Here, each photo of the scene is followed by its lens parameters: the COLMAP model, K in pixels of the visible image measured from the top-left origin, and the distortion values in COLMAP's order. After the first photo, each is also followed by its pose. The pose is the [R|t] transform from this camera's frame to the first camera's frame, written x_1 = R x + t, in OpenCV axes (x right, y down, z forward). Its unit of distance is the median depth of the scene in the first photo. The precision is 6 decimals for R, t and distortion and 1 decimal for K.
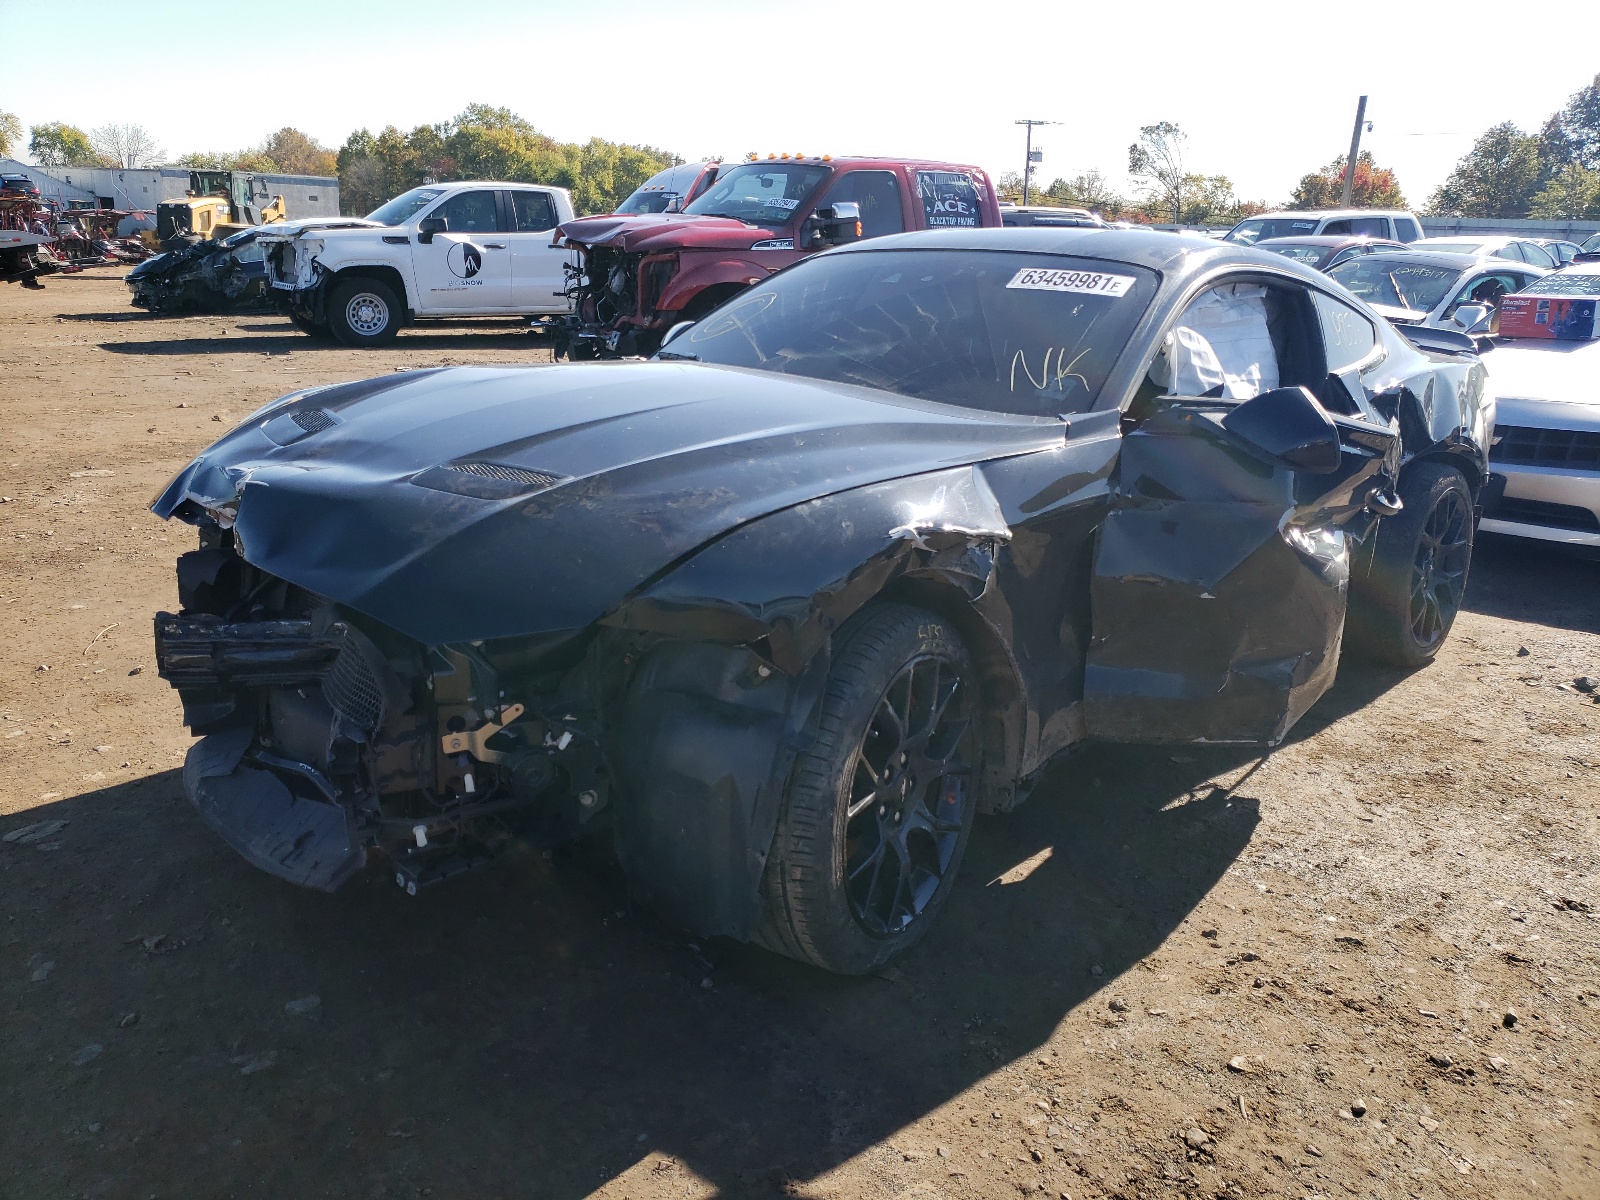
lens RADIAL K [[1209.2, 0, 800.0], [0, 1209.2, 600.0], [0, 0, 1]] dist [0.017766, 0.003336]
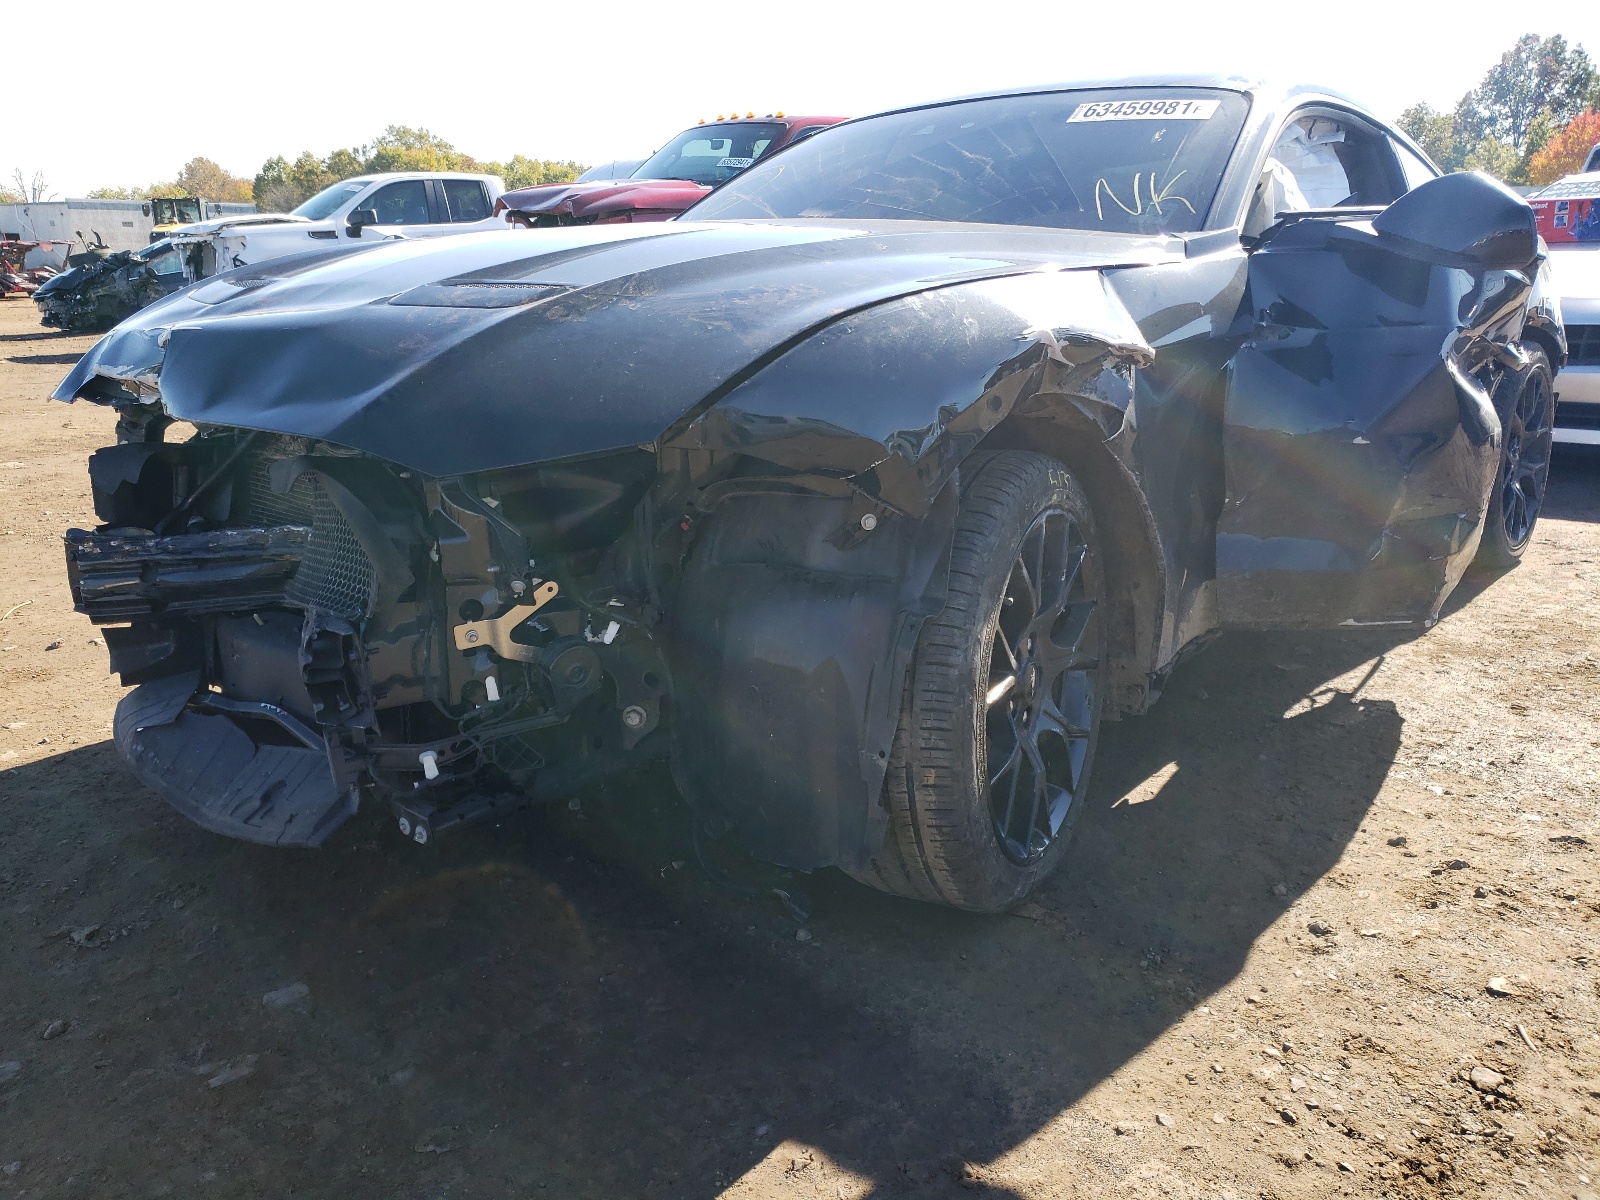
lens RADIAL K [[1215.1, 0, 803.3], [0, 1215.1, 611.8], [0, 0, 1]] dist [0.013593, 0.010038]
pose [[0.997604, -0.054457, 0.042664, -0.097196], [0.054366, 0.998516, 0.003297, 0.100763], [-0.042780, -0.000970, 0.999084, 0.204196]]
